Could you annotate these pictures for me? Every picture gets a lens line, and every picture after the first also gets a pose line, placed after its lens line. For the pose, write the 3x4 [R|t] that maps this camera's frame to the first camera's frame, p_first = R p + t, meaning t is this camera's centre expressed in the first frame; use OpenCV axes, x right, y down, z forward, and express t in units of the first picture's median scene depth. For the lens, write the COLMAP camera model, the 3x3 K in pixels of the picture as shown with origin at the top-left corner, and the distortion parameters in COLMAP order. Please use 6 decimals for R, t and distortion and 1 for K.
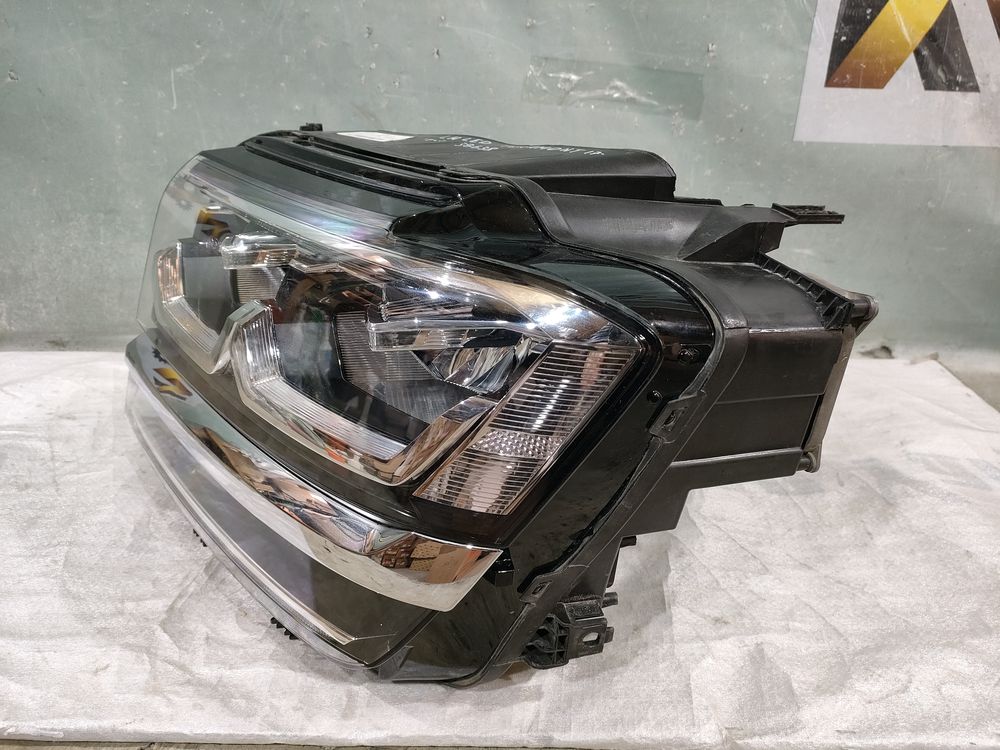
lens RADIAL K [[747.4, 0, 500.0], [0, 747.4, 375.0], [0, 0, 1]] dist [0.010719, -0.000354]
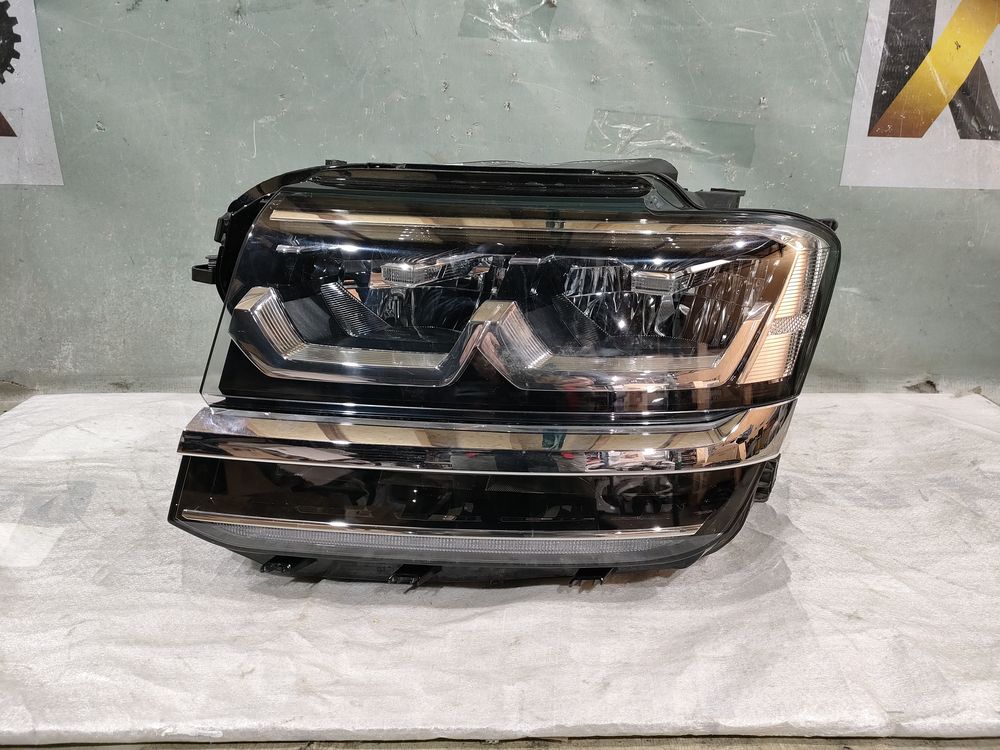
lens RADIAL K [[741.3, 0, 500.0], [0, 741.3, 375.0], [0, 0, 1]] dist [0.049925, -0.046299]
pose [[0.999556, -0.007803, 0.028763, -0.125600], [0.010653, 0.994899, -0.100308, 0.058083], [-0.027834, 0.100570, 0.994541, -0.020225]]
